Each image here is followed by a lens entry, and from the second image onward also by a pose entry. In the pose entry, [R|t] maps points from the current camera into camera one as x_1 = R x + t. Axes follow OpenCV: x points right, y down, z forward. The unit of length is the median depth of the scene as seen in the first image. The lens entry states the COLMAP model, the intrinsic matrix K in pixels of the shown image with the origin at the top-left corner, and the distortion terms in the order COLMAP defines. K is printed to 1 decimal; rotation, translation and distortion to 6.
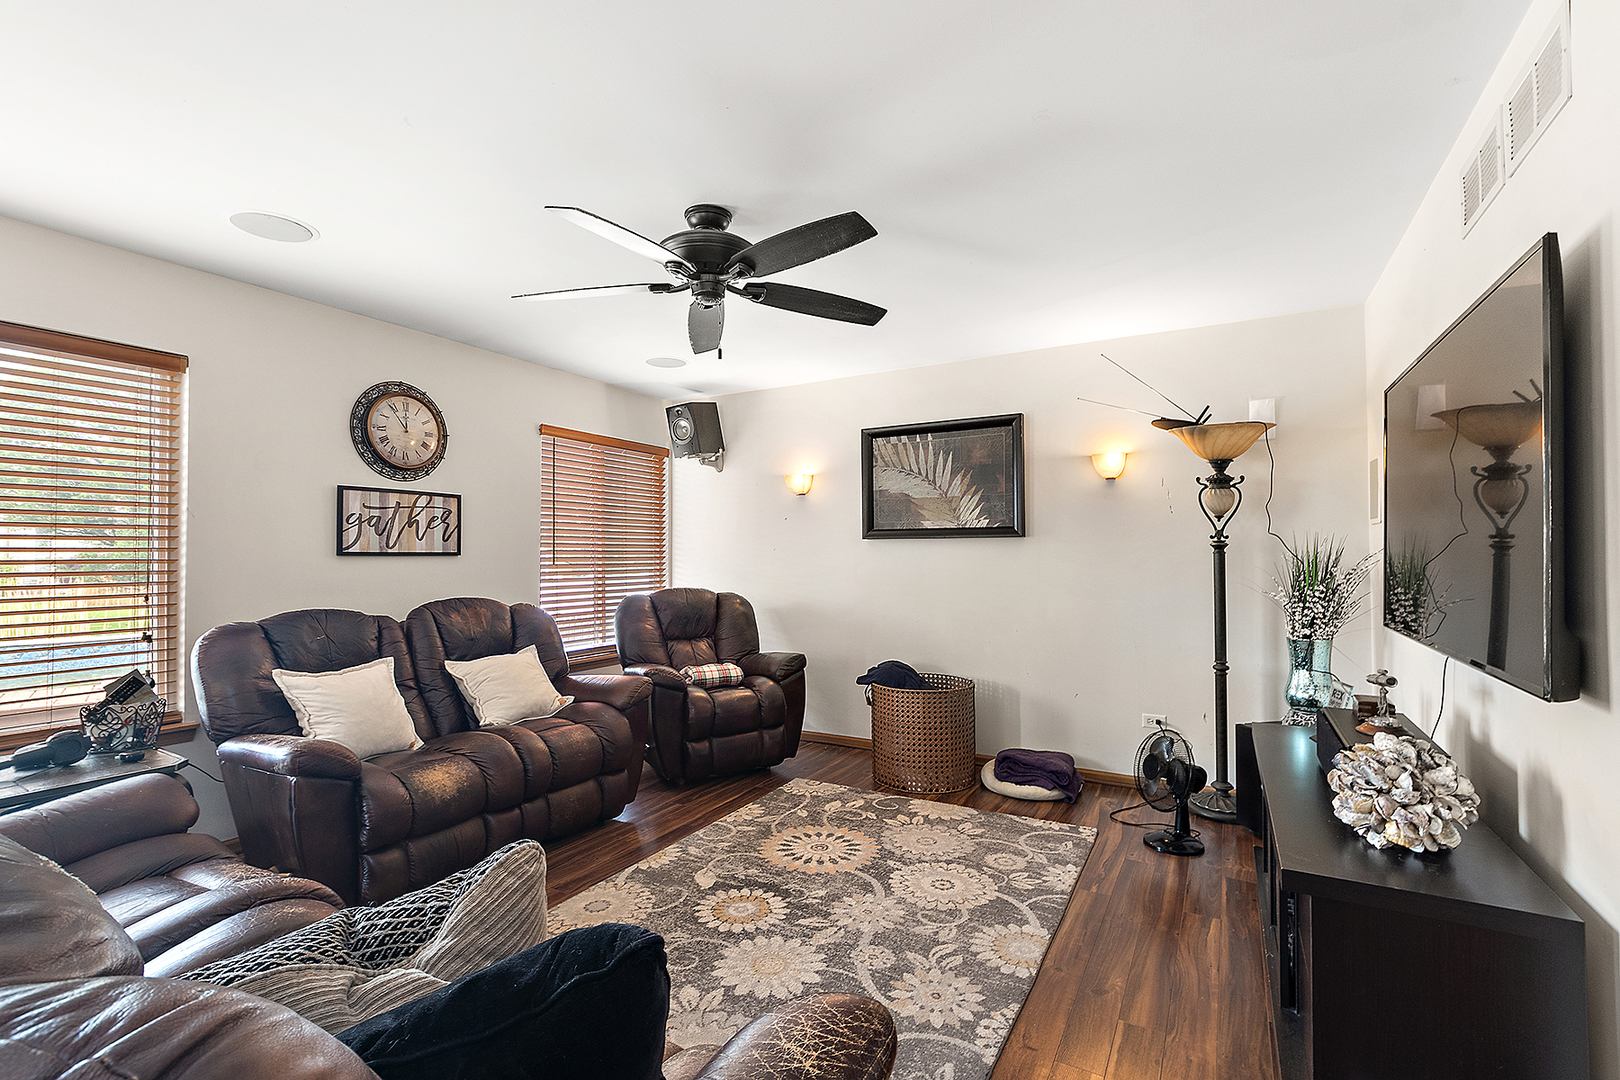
lens RADIAL K [[725.4, 0, 806.5], [0, 725.4, 535.3], [0, 0, 1]] dist [-0.000423, -0.000141]
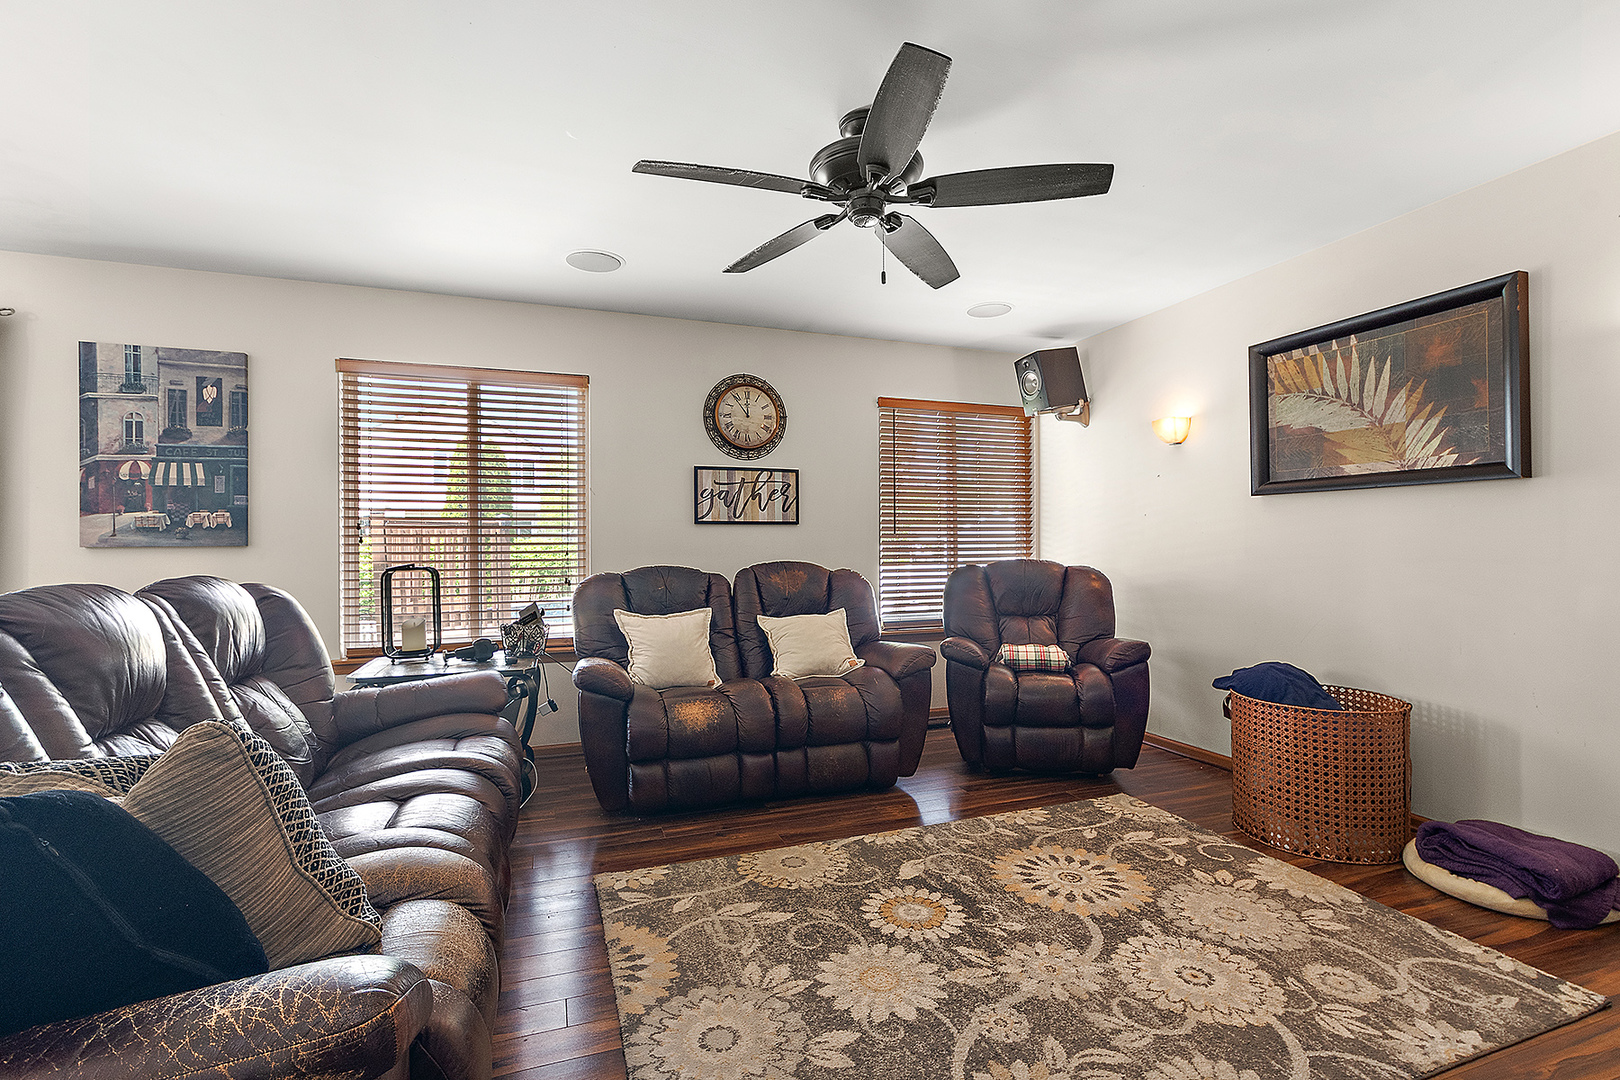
lens RADIAL K [[722.4, 0, 807.2], [0, 722.4, 537.1], [0, 0, 1]] dist [-0.002611, -0.000211]
pose [[0.762852, -0.007623, -0.646528, 0.257069], [0.020540, 0.999712, 0.012449, 0.035561], [0.646247, -0.022777, 0.762789, 0.182328]]
